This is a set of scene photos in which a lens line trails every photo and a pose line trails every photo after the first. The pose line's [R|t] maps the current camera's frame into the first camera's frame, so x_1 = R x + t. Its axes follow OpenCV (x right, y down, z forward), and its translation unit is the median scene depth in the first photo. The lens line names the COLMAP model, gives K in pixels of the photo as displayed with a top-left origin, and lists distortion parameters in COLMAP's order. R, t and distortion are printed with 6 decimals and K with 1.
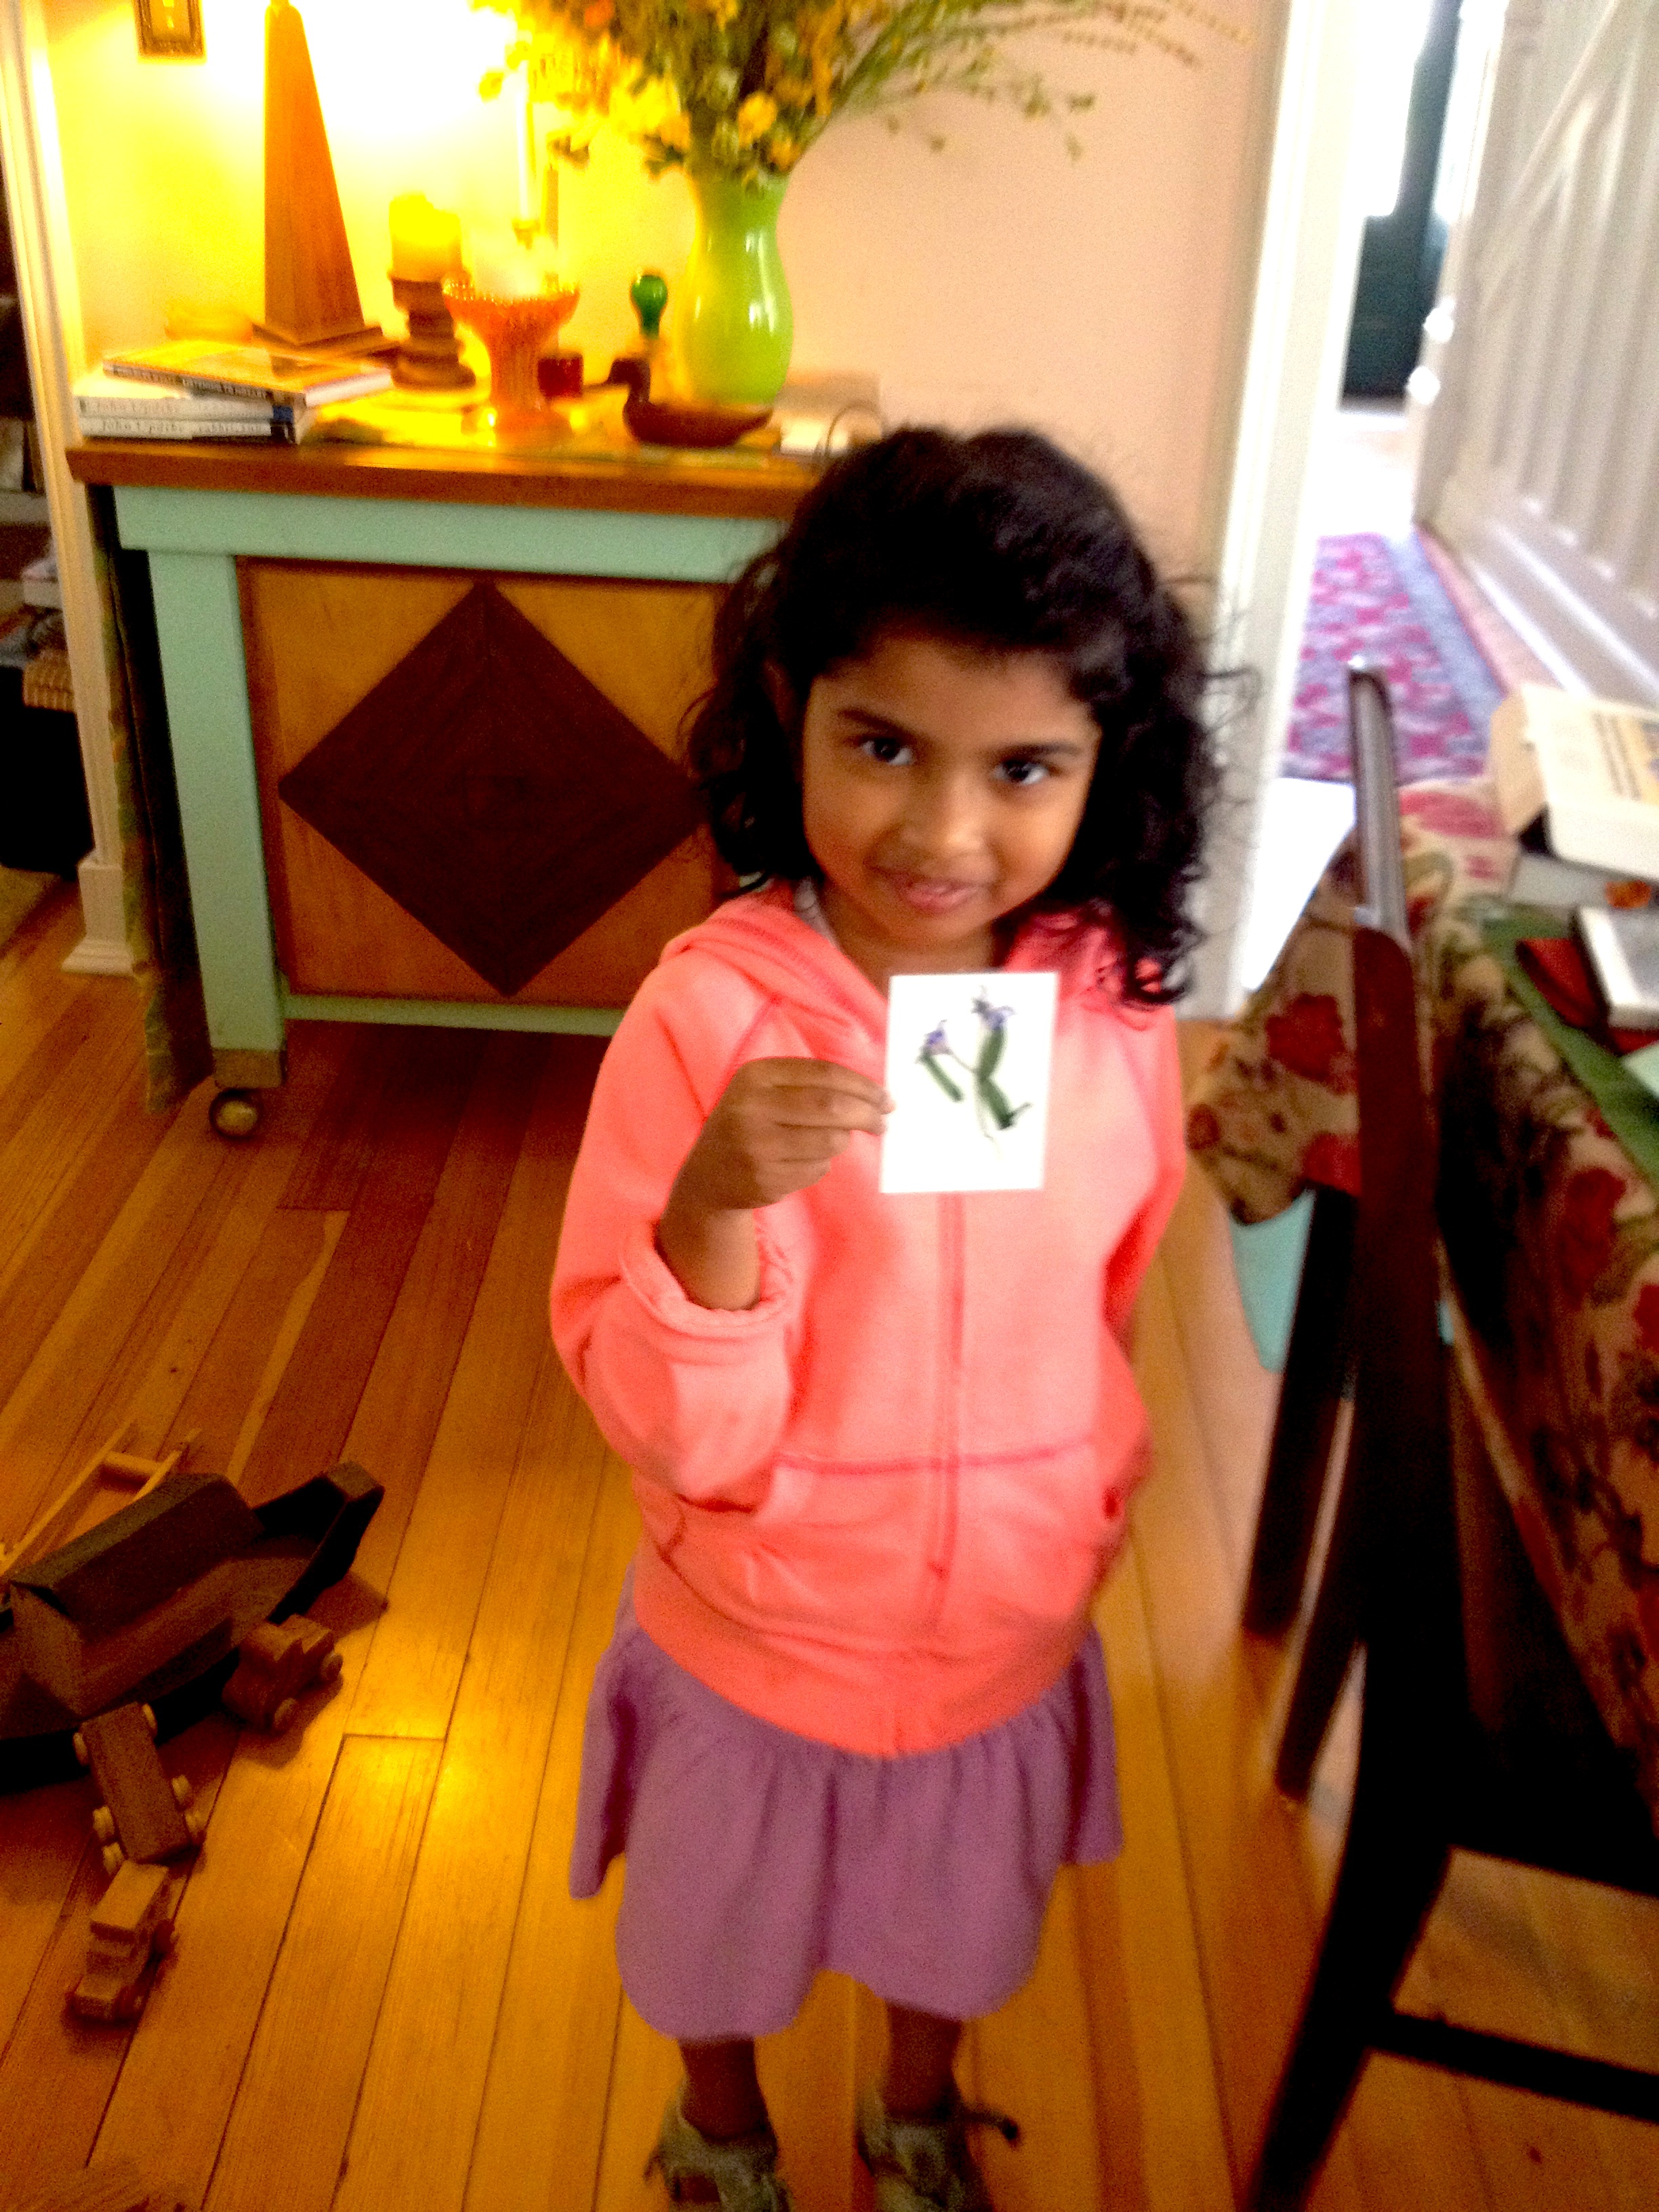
lens RADIAL K [[2182.4, 0, 820.9], [0, 2182.4, 1156.4], [0, 0, 1]] dist [0.162006, -0.384390]
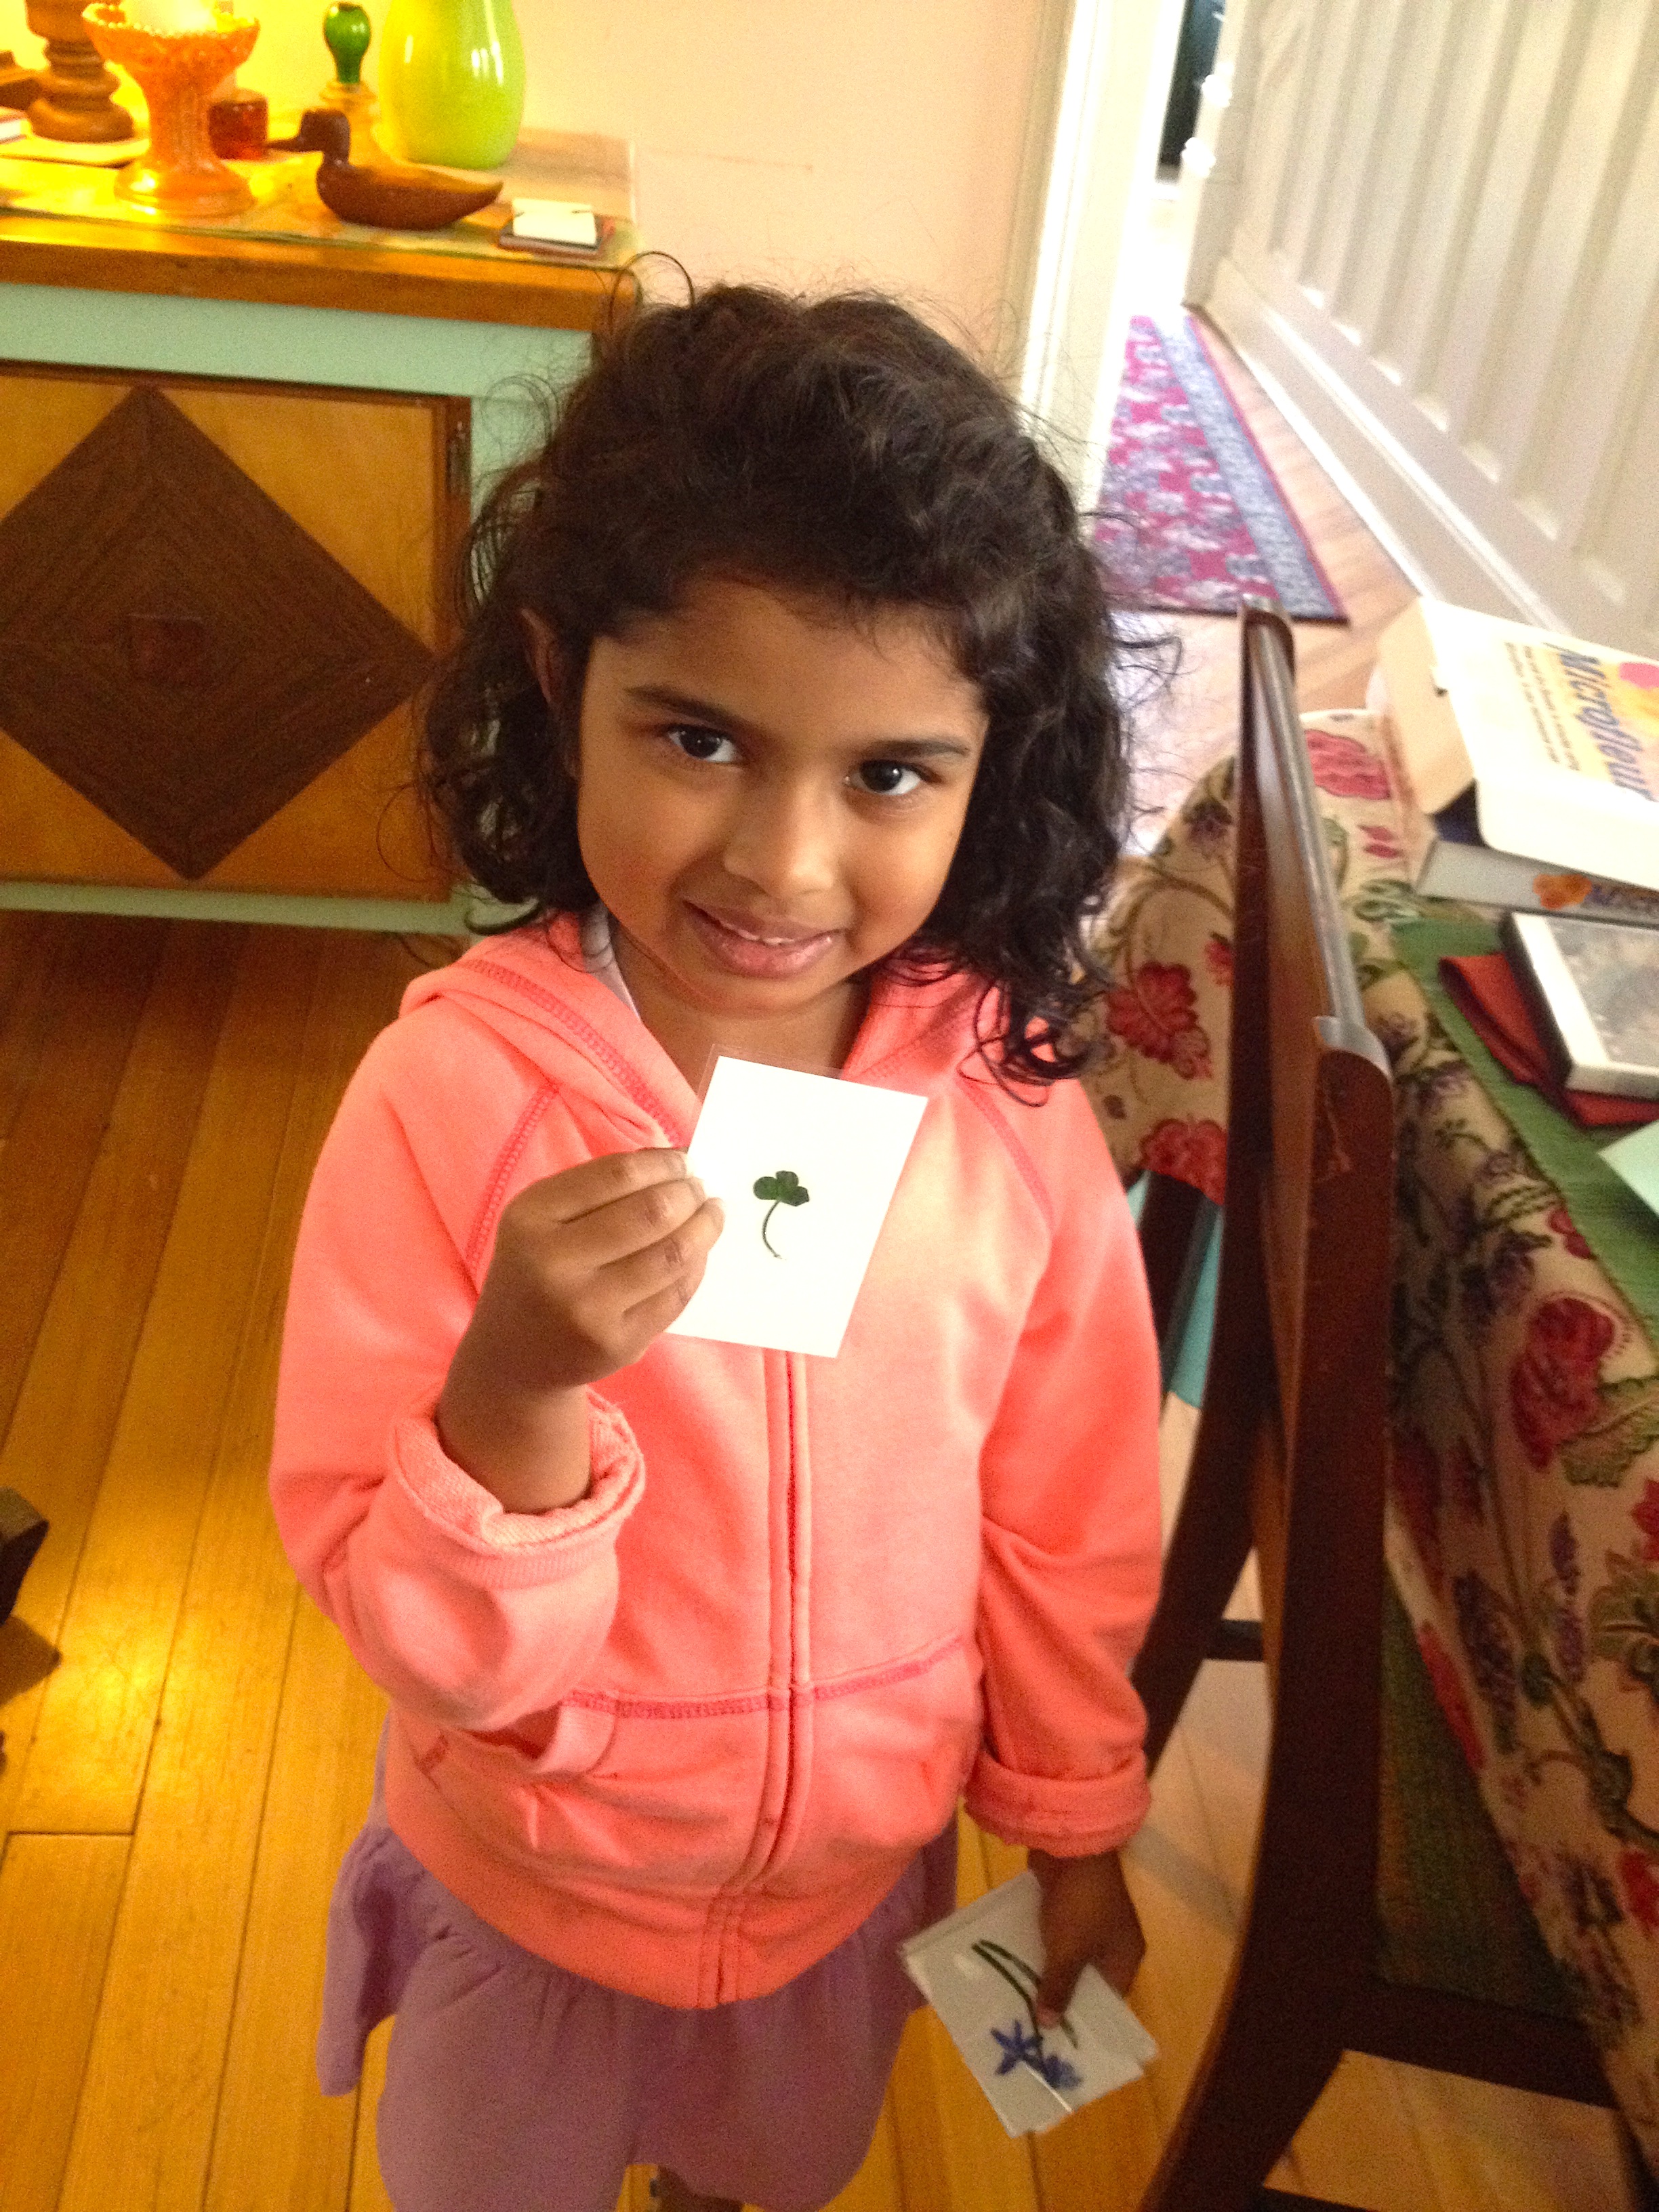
lens RADIAL K [[2197.3, 0, 833.6], [0, 2197.3, 1170.5], [0, 0, 1]] dist [0.106072, -0.224090]
pose [[0.991803, -0.009926, 0.127392, -0.008334], [-0.004439, 0.993700, 0.111984, -0.065921], [-0.127701, -0.111632, 0.985510, 0.126509]]
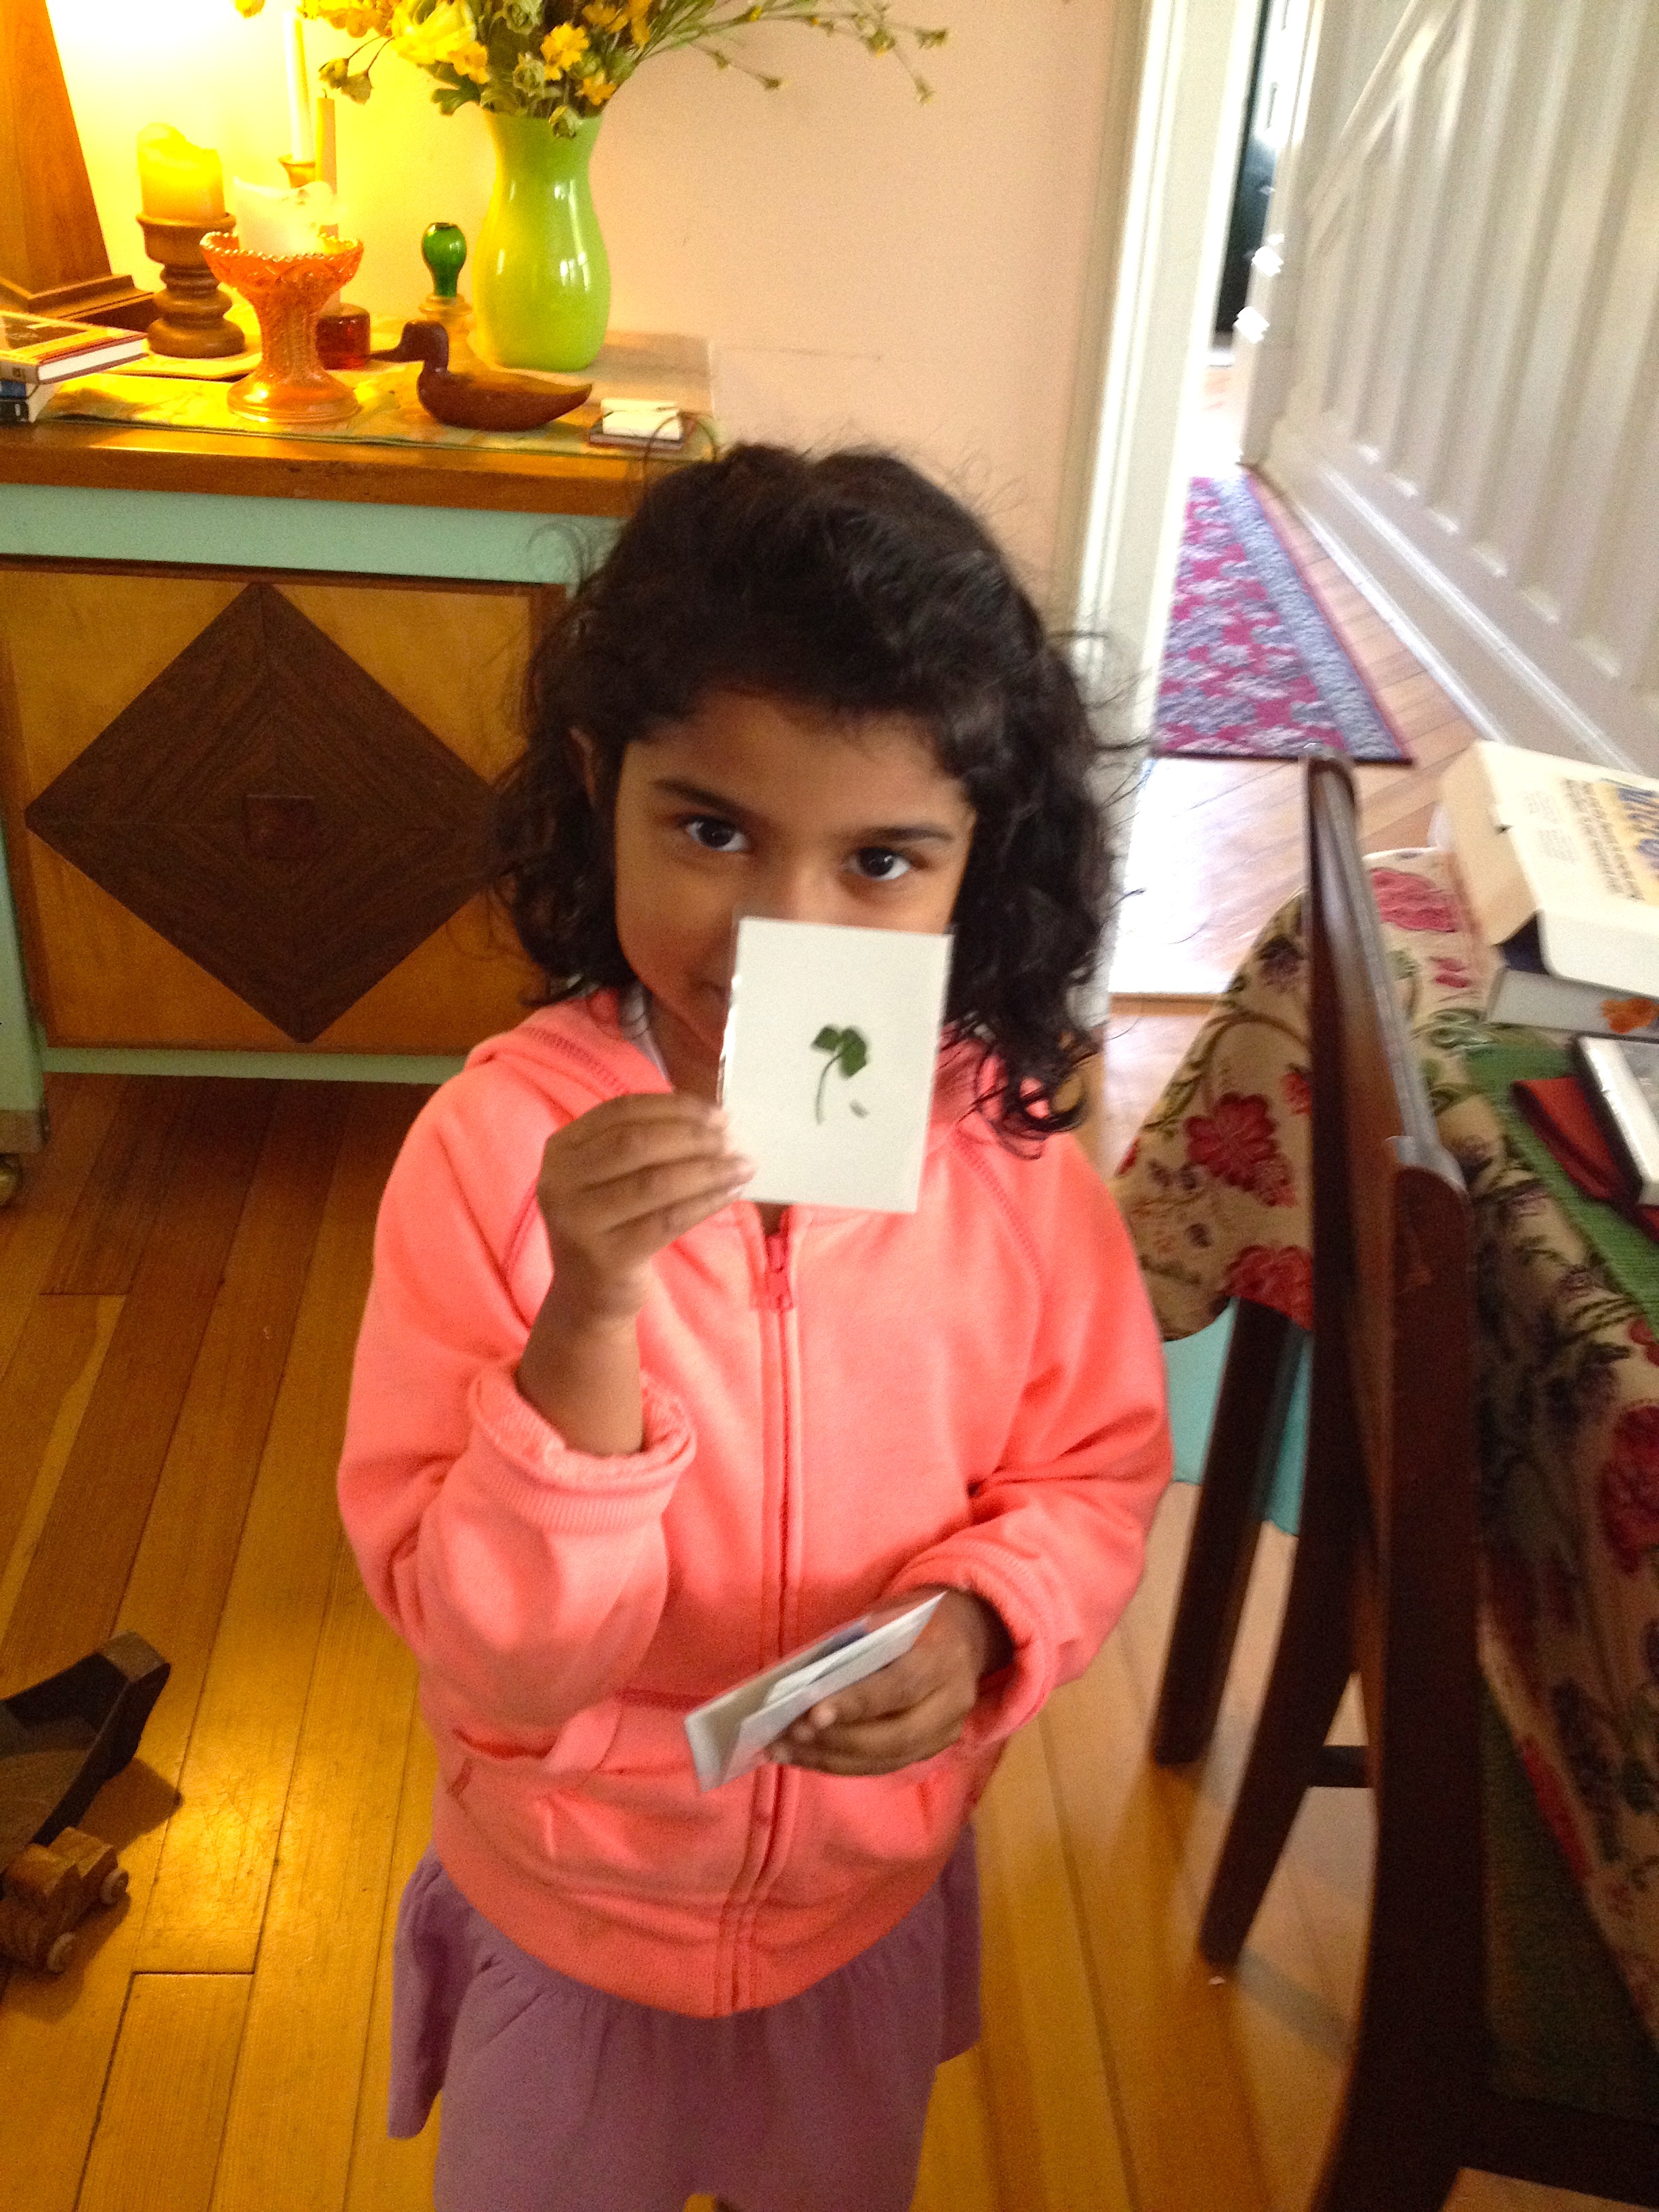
lens RADIAL K [[2182.4, 0, 820.9], [0, 2182.4, 1156.4], [0, 0, 1]] dist [0.162006, -0.384390]
pose [[0.996040, -0.024074, 0.085584, -0.013302], [0.020835, 0.999040, 0.038539, -0.064140], [-0.086429, -0.036603, 0.995585, 0.107475]]
